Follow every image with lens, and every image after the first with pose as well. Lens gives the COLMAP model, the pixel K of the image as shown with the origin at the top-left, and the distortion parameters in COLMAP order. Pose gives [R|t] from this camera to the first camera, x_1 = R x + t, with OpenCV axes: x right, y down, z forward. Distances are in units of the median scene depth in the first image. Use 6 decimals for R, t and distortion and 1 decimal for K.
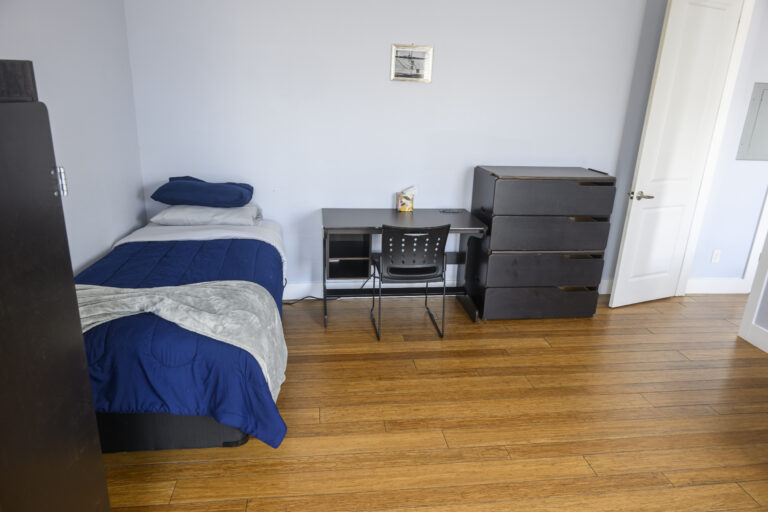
lens RADIAL K [[508.8, 0, 384.0], [0, 508.8, 256.0], [0, 0, 1]] dist [0.004725, -0.003570]
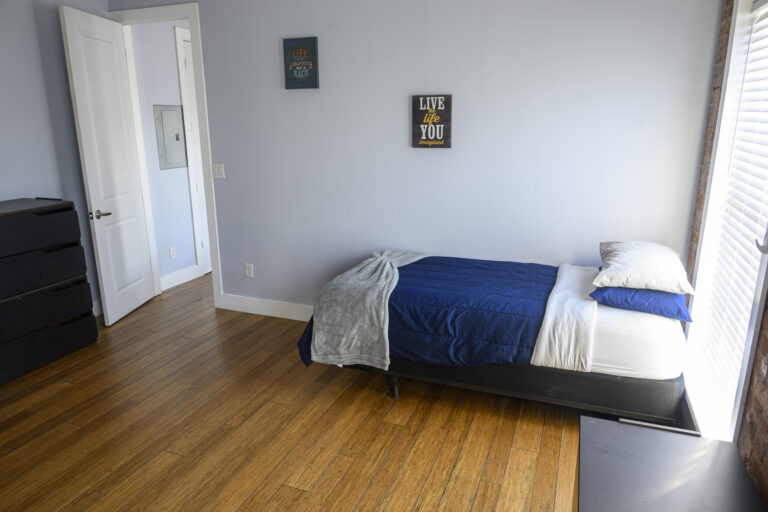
lens RADIAL K [[508.8, 0, 384.0], [0, 508.8, 256.0], [0, 0, 1]] dist [0.004725, -0.003570]
pose [[0.490921, -0.265240, 0.829846, -0.107883], [0.292528, 0.947412, 0.129763, -0.002779], [-0.820624, 0.179050, 0.542694, -0.031435]]
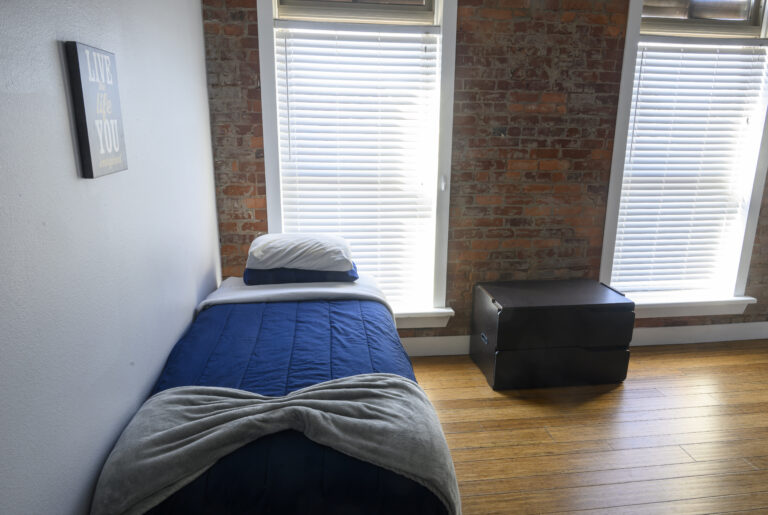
lens RADIAL K [[534.8, 0, 384.0], [0, 534.8, 257.5], [0, 0, 1]] dist [0.006907, -0.000965]
pose [[-0.998476, -0.038782, -0.039260, 0.559249], [-0.053770, 0.843763, 0.534016, -0.221663], [0.012416, 0.535314, -0.844562, 0.750833]]
